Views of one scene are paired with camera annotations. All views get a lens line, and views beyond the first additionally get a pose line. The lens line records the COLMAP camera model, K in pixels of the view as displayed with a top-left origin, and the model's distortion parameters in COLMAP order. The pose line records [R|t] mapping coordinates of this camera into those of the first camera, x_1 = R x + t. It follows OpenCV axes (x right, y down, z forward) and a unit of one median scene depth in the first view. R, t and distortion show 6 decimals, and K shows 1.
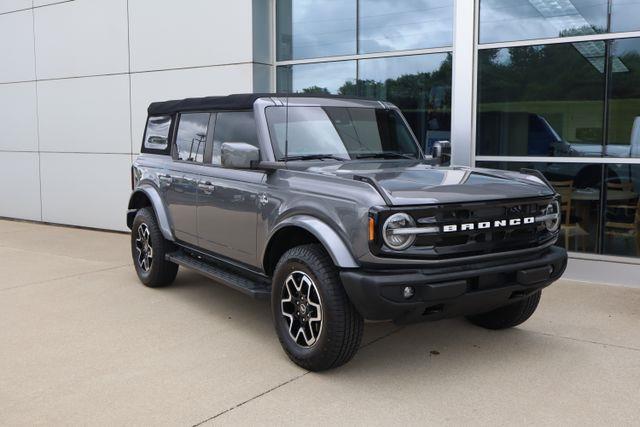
lens RADIAL K [[665.8, 0, 320.0], [0, 665.8, 213.5], [0, 0, 1]] dist [0.009435, 0.011713]
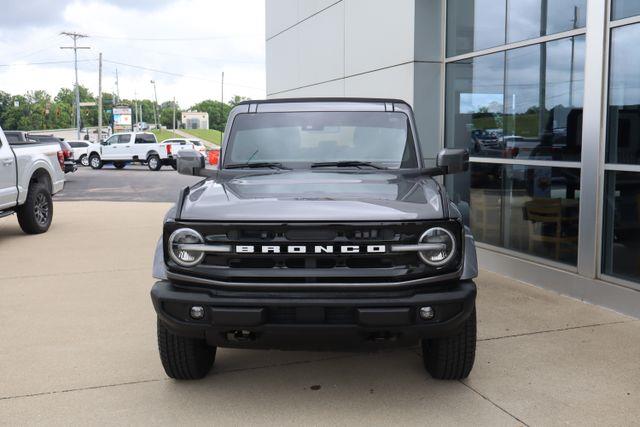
lens RADIAL K [[665.8, 0, 320.0], [0, 665.8, 213.5], [0, 0, 1]] dist [0.009435, 0.011713]
pose [[0.814245, 0.060589, -0.577351, 0.557965], [-0.057061, 0.998076, 0.024266, -0.037593], [0.577710, 0.013186, 0.816136, 0.223823]]
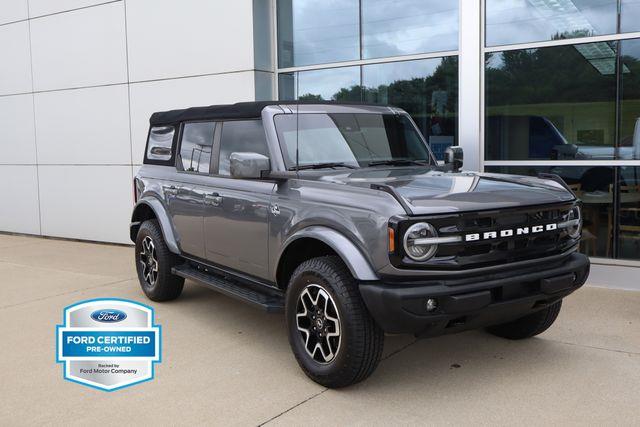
lens RADIAL K [[665.8, 0, 320.0], [0, 665.8, 213.5], [0, 0, 1]] dist [0.009435, 0.011713]
pose [[0.999799, -0.019302, 0.005453, -0.020672], [0.019357, 0.999761, -0.010155, -0.004573], [-0.005256, 0.010259, 0.999934, 0.026667]]
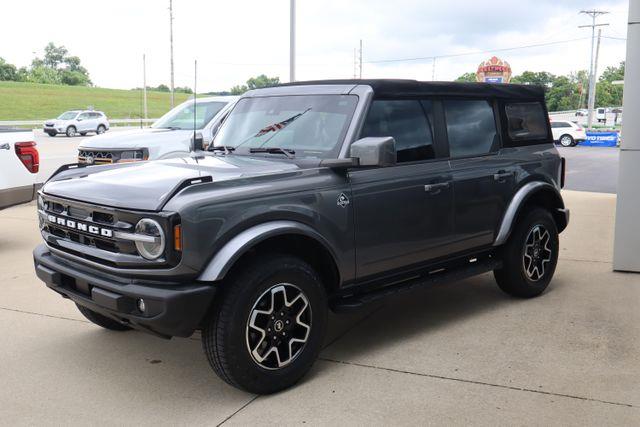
lens RADIAL K [[665.8, 0, 320.0], [0, 665.8, 213.5], [0, 0, 1]] dist [0.009435, 0.011713]
pose [[0.202558, 0.138788, -0.969385, 0.903656], [-0.109761, 0.986886, 0.118358, -0.109041], [0.973099, 0.082426, 0.215136, 0.826890]]
